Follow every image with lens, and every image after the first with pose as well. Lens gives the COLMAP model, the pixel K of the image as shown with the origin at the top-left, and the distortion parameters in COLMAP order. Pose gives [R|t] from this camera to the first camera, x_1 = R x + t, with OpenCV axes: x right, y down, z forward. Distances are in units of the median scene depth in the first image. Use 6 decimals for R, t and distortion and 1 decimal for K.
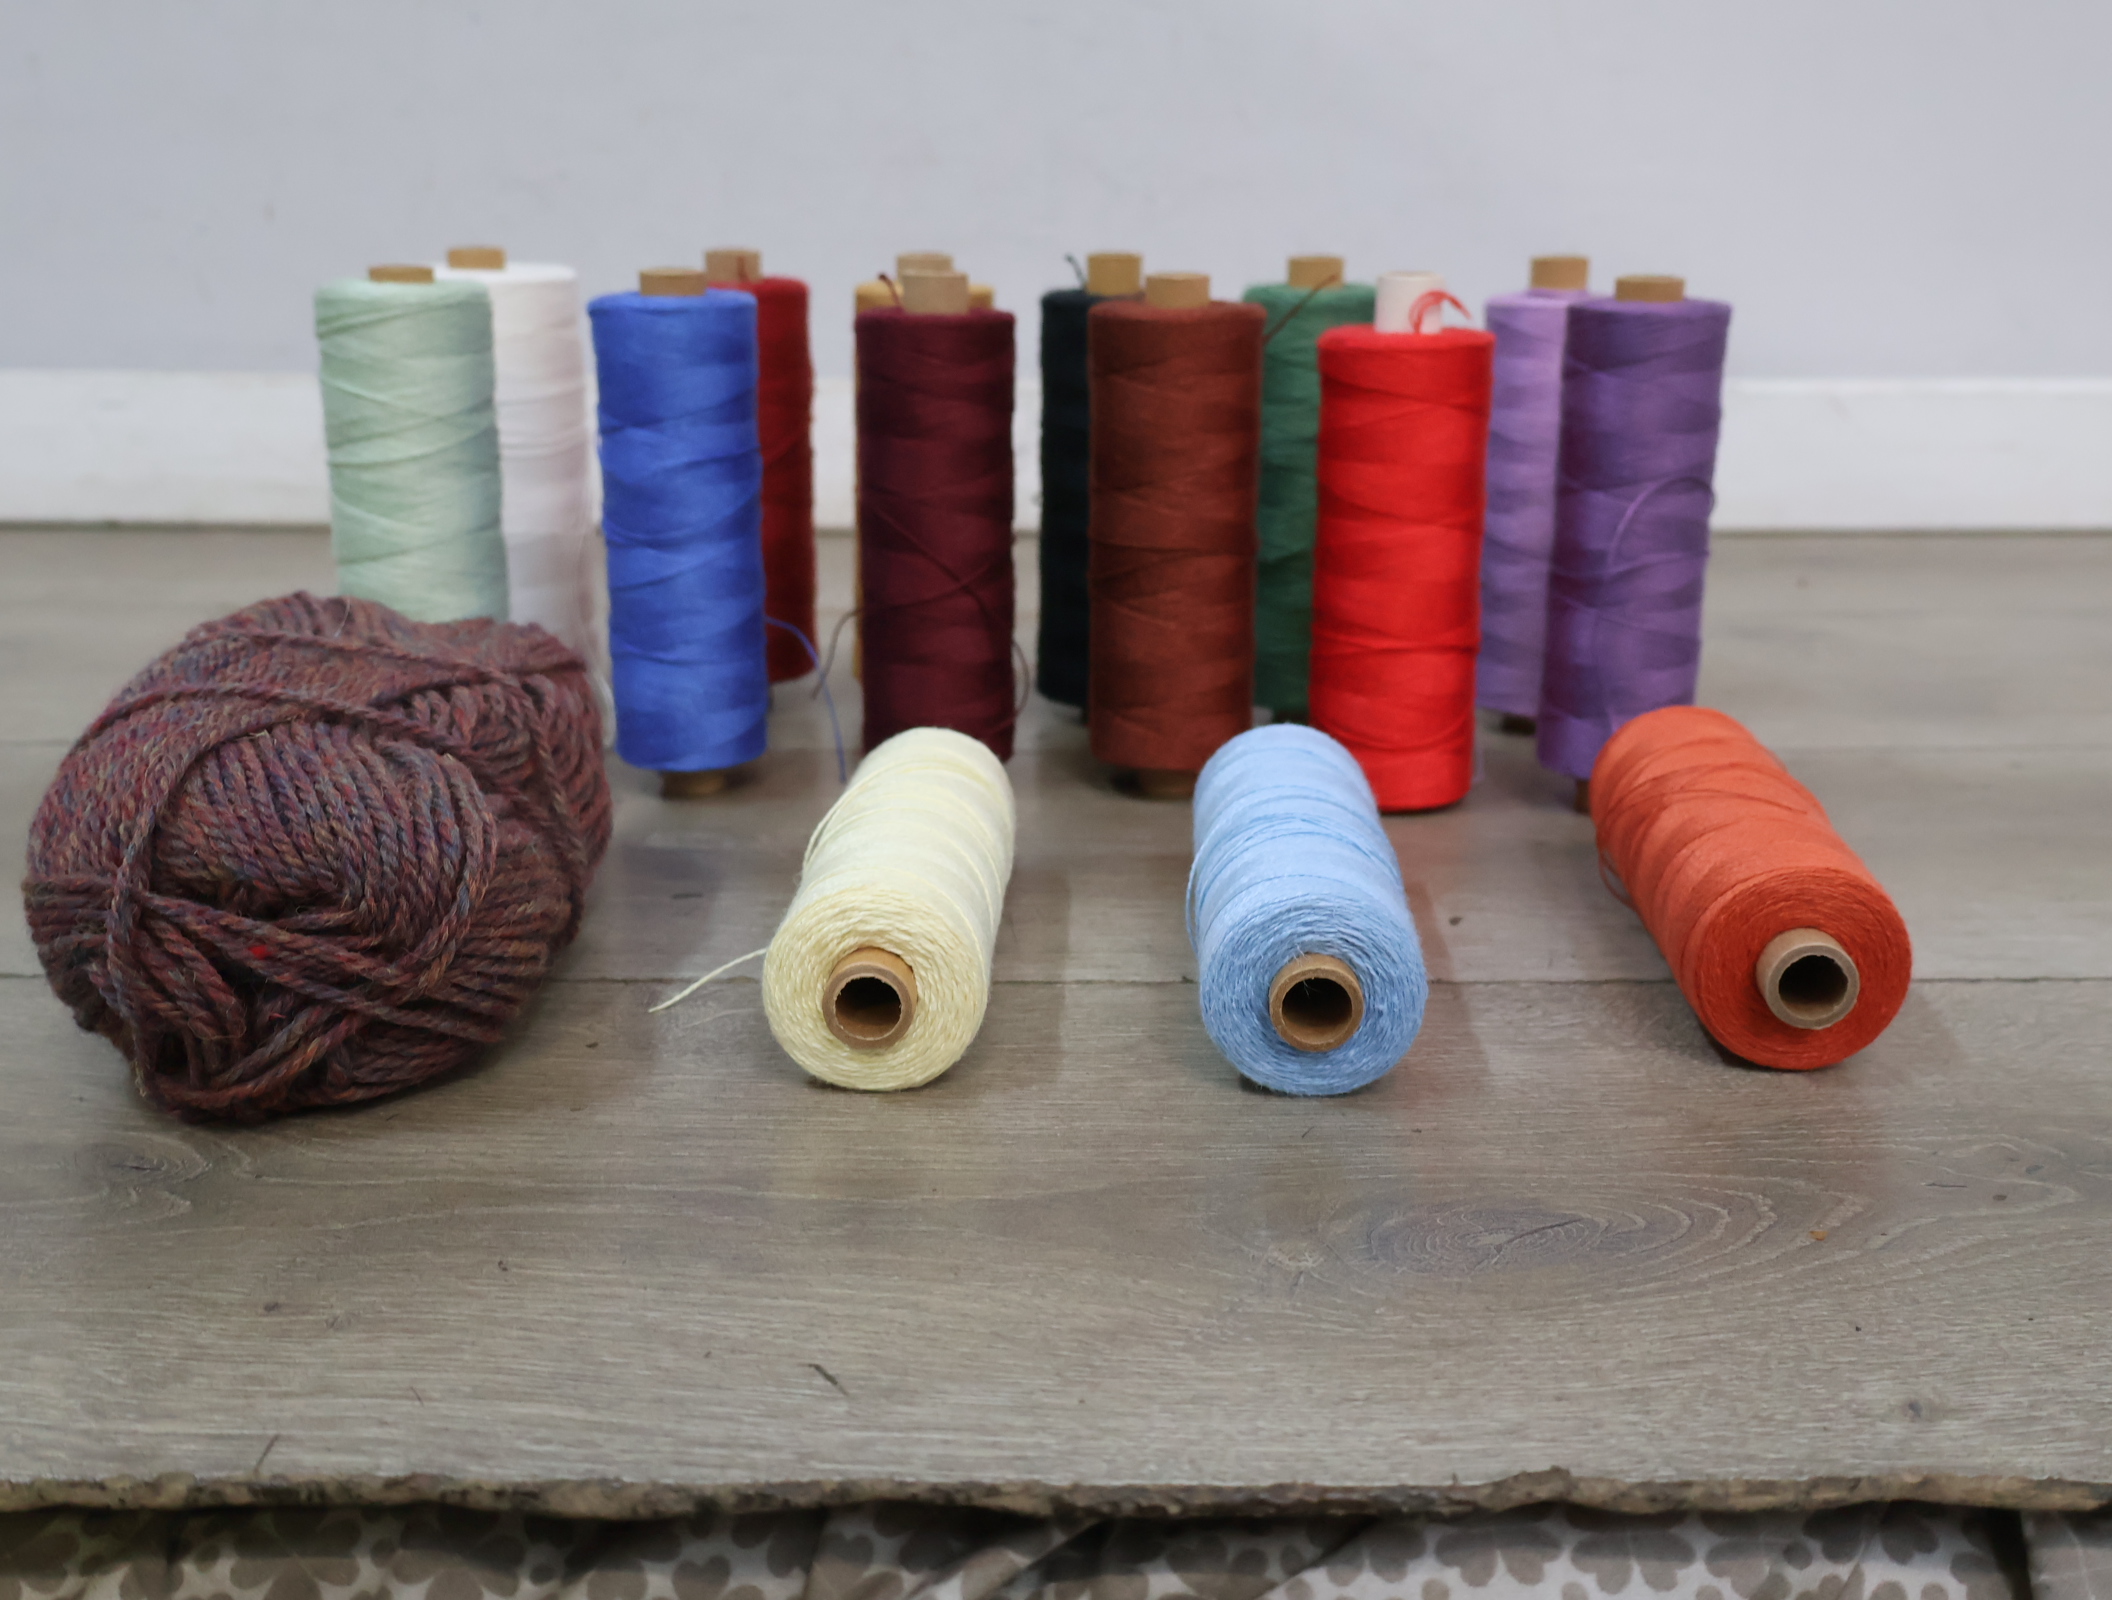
lens RADIAL K [[2240.4, 0, 1056.0], [0, 2240.4, 800.0], [0, 0, 1]] dist [0.002139, 0.017086]
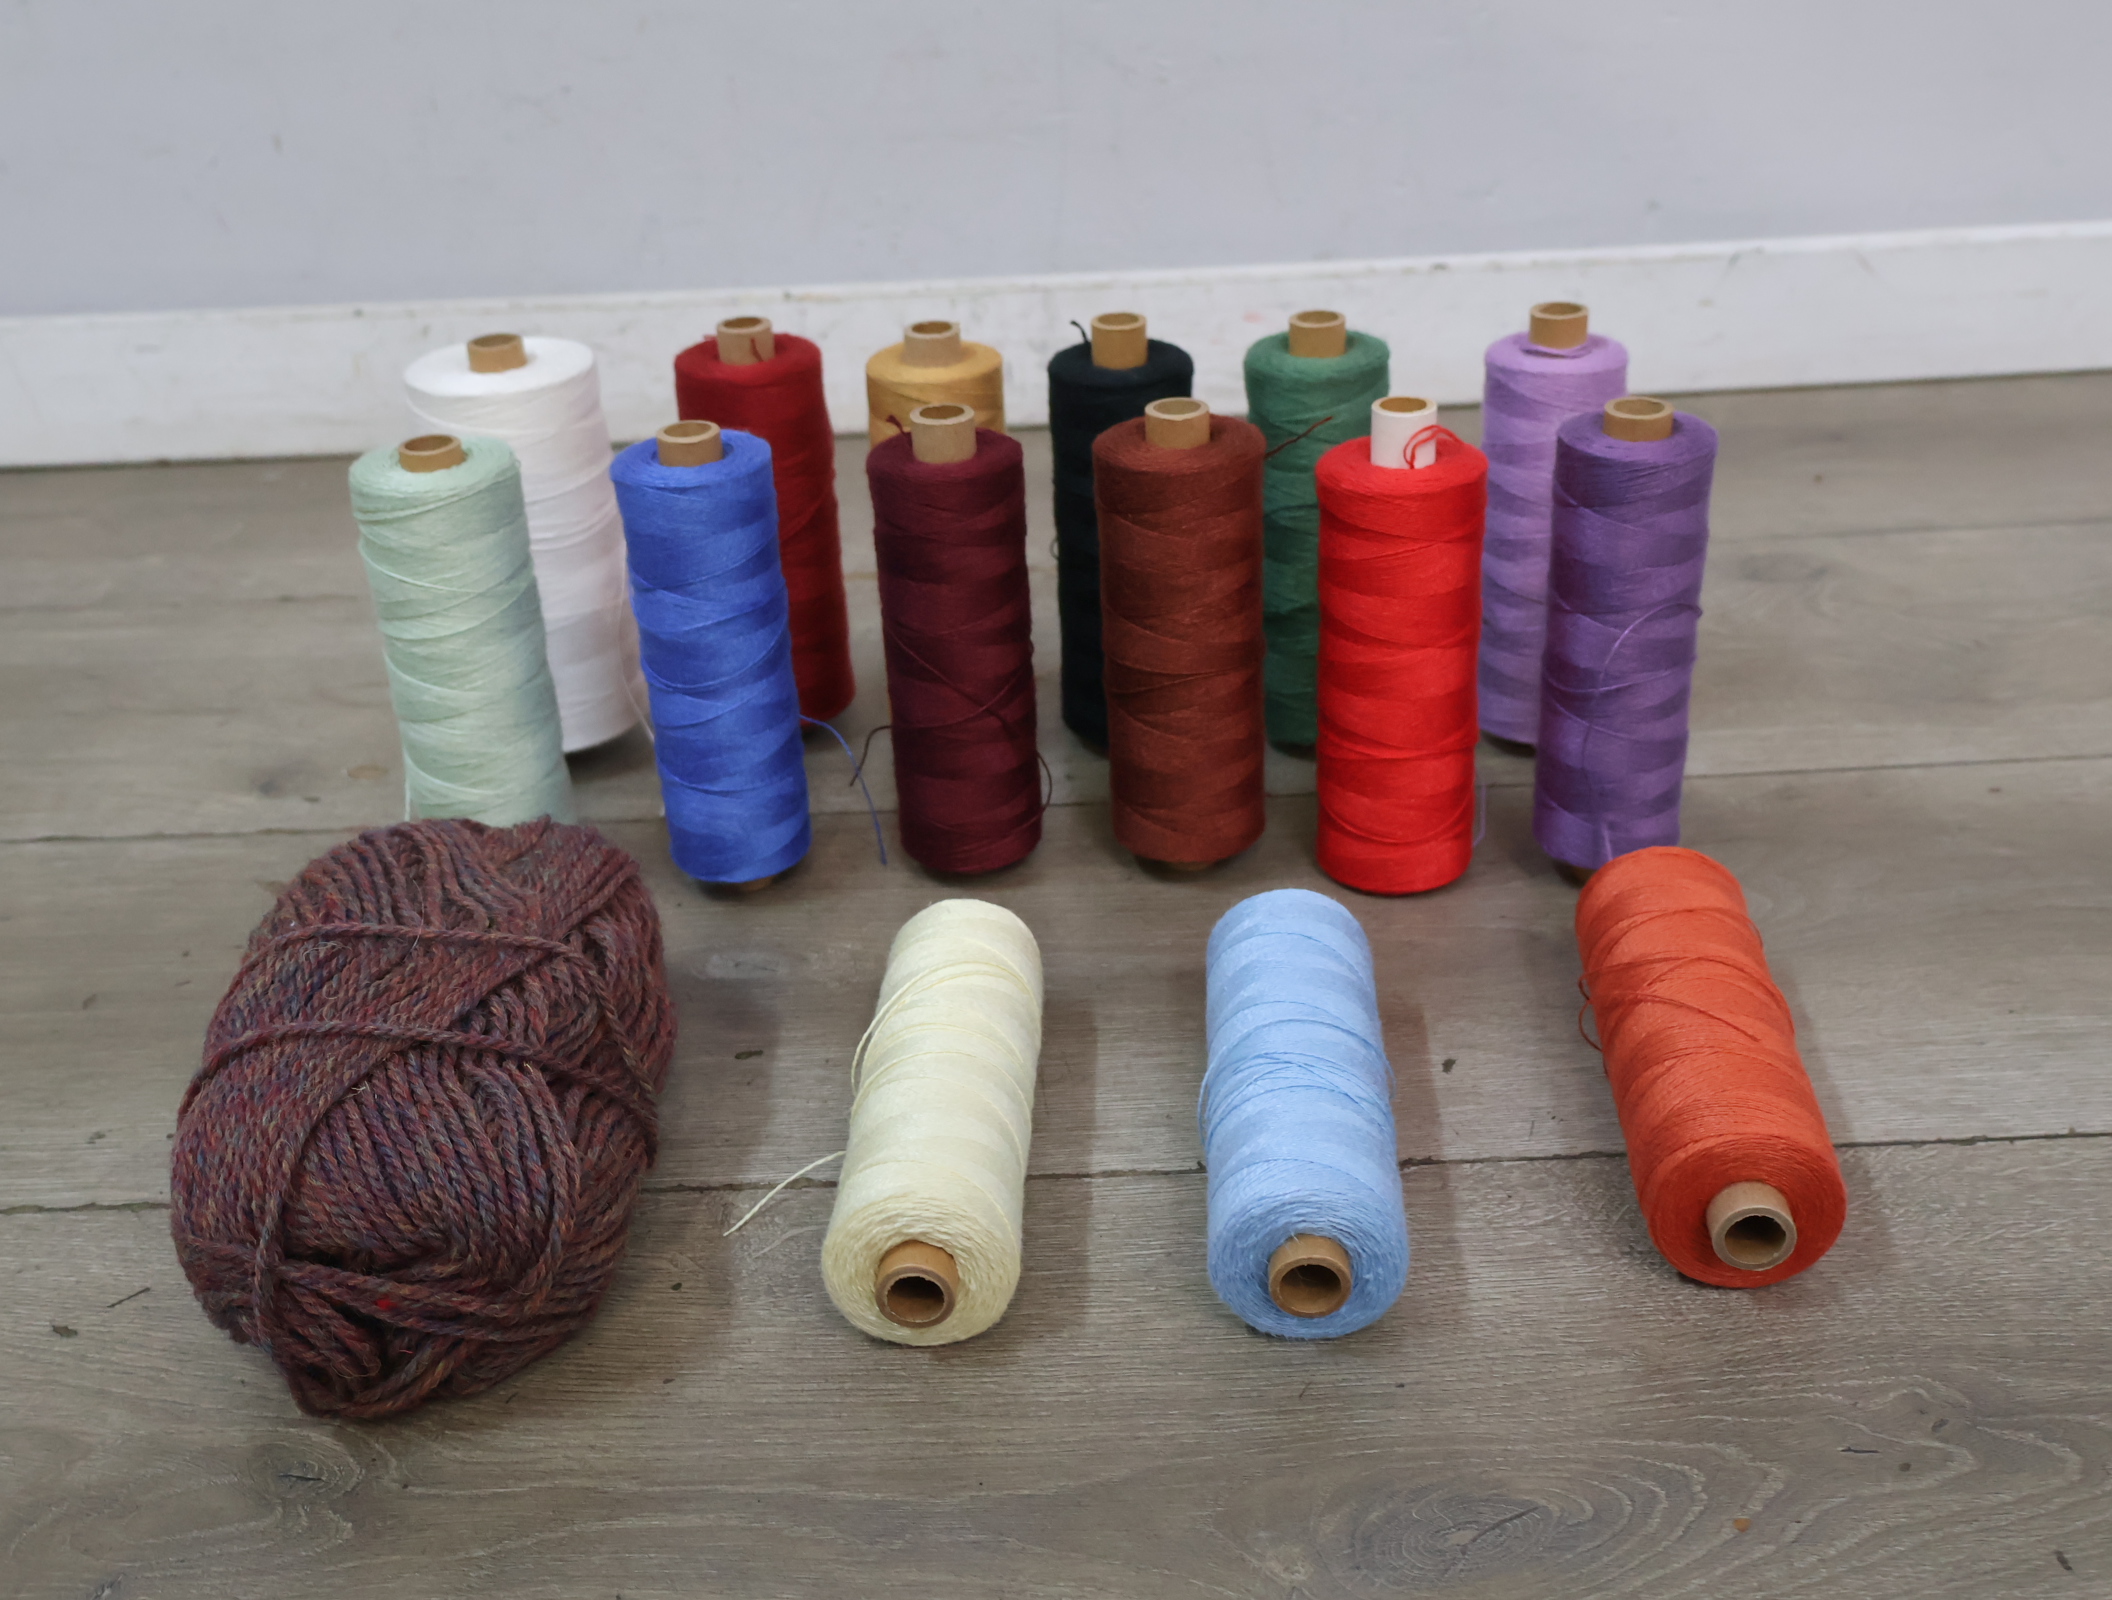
lens RADIAL K [[2240.4, 0, 1056.0], [0, 2240.4, 800.0], [0, 0, 1]] dist [0.002139, 0.017086]
pose [[0.998506, -0.043011, -0.033699, 0.035933], [0.048975, 0.977975, 0.202894, -0.374529], [0.024230, -0.204242, 0.978621, -0.060438]]
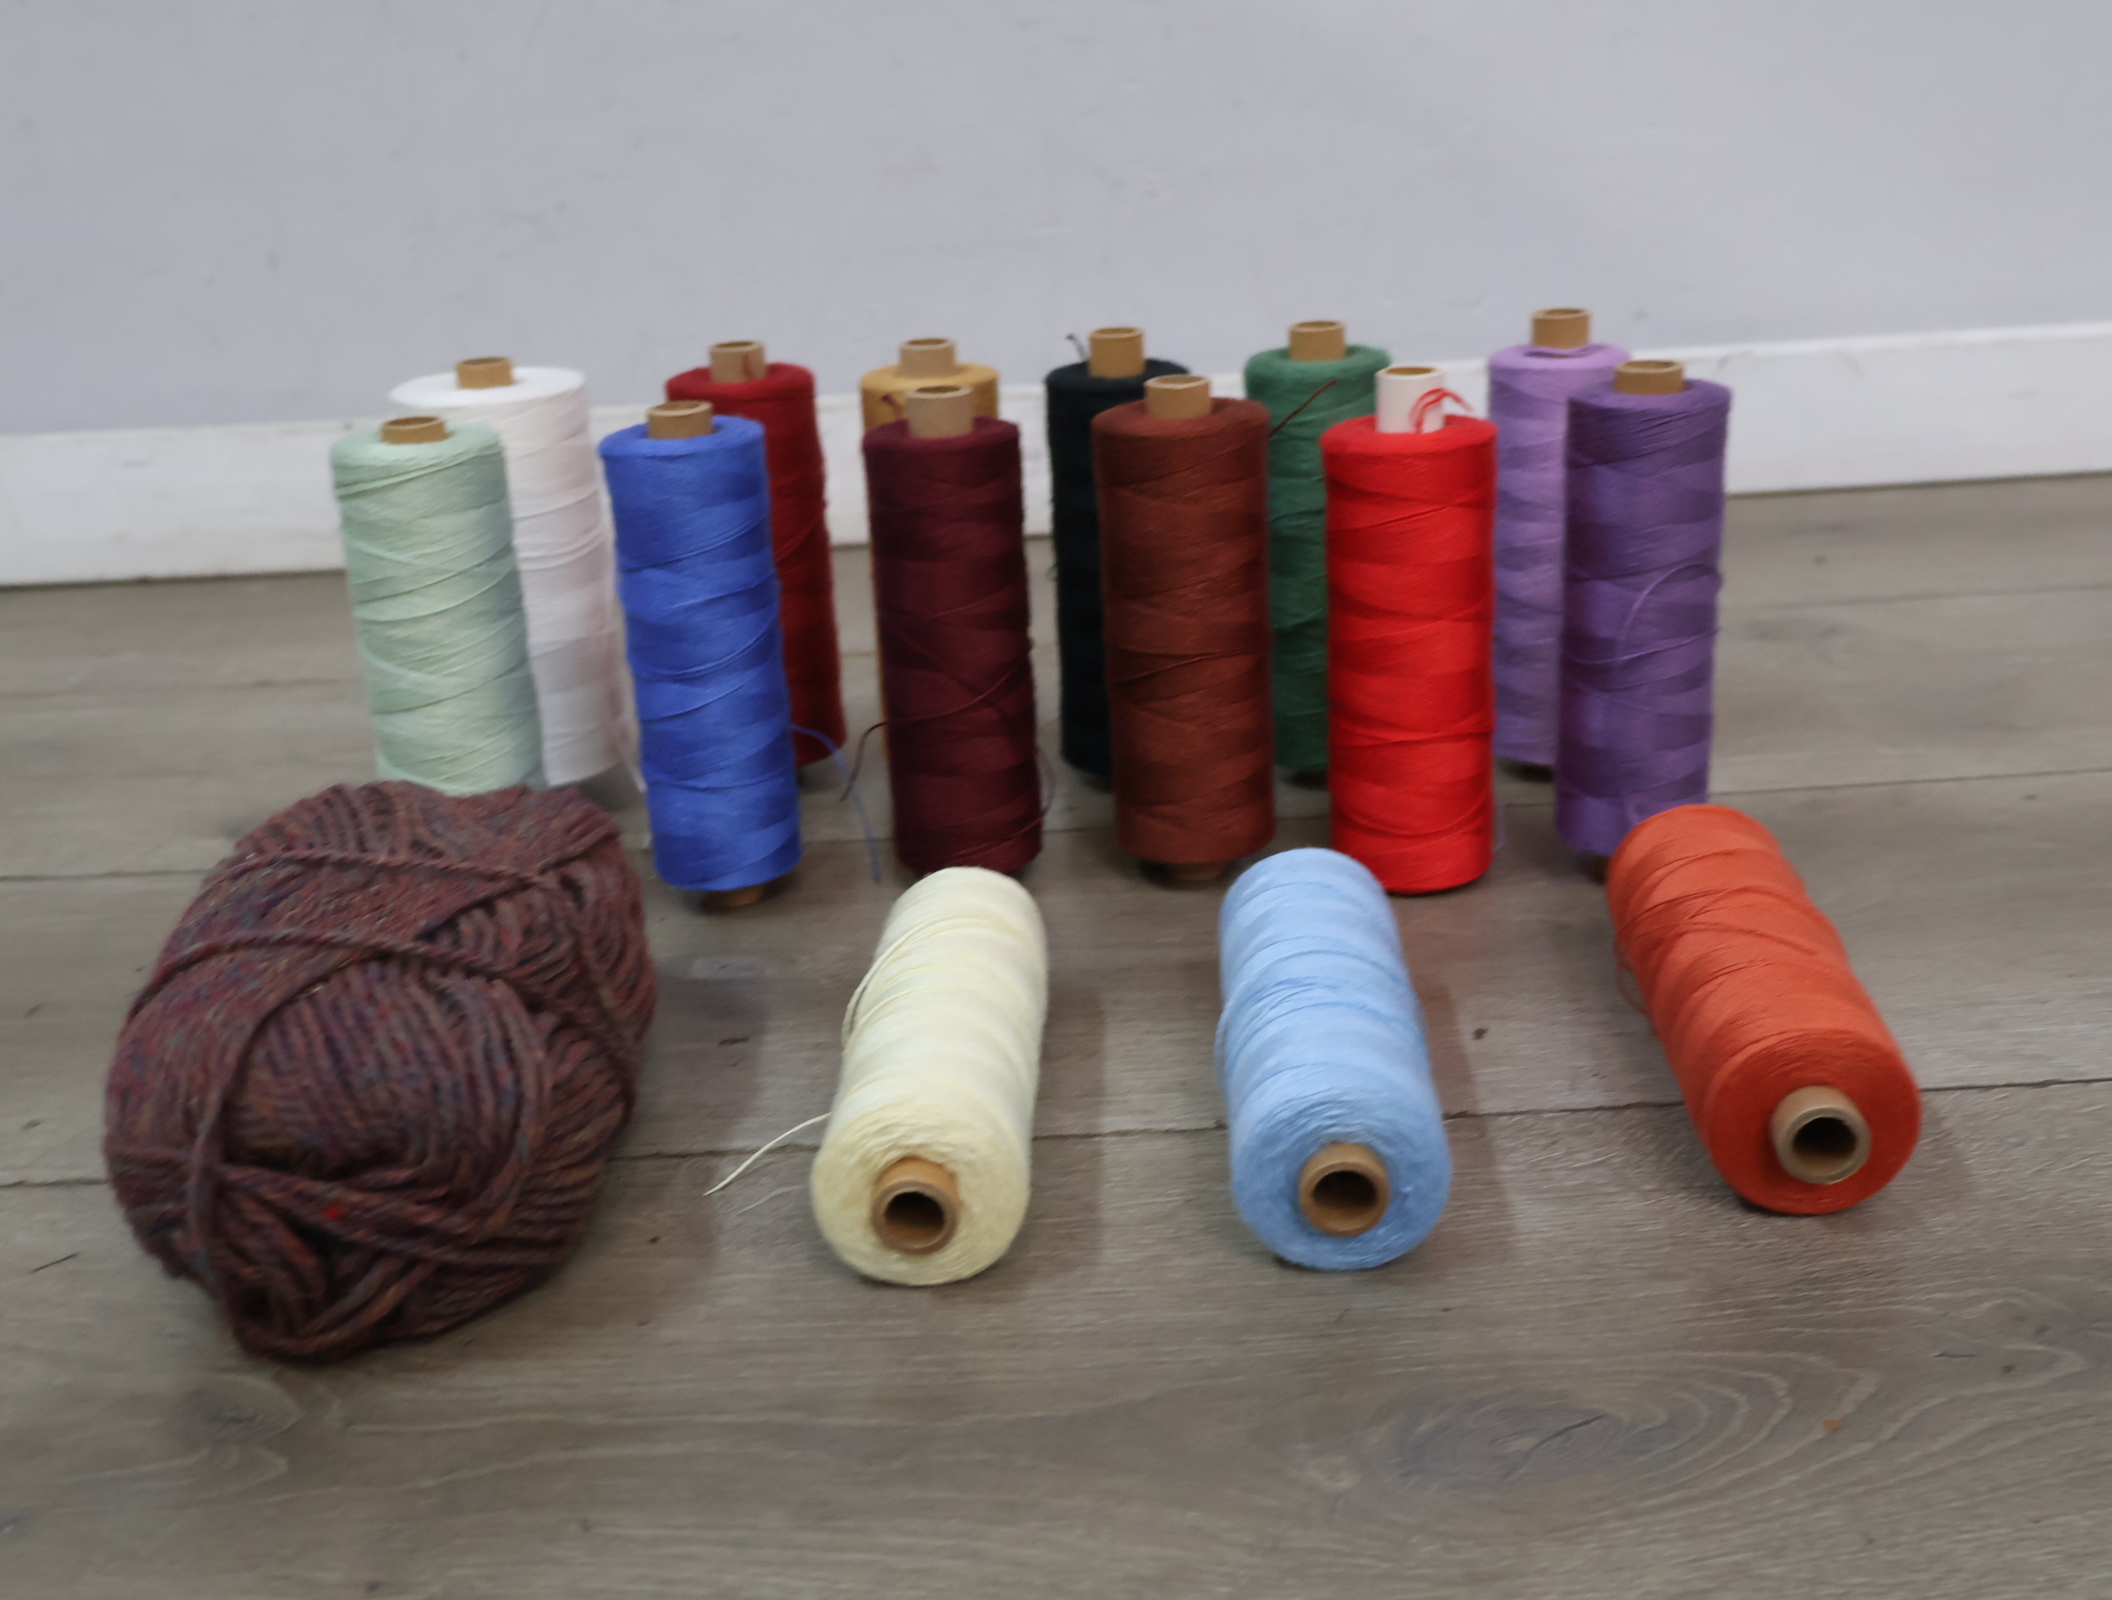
lens RADIAL K [[2240.4, 0, 1056.0], [0, 2240.4, 800.0], [0, 0, 1]] dist [0.002139, 0.017086]
pose [[0.998268, -0.055056, -0.020735, 0.014020], [0.056376, 0.995977, 0.069648, -0.166748], [0.016817, -0.070696, 0.997356, -0.025720]]
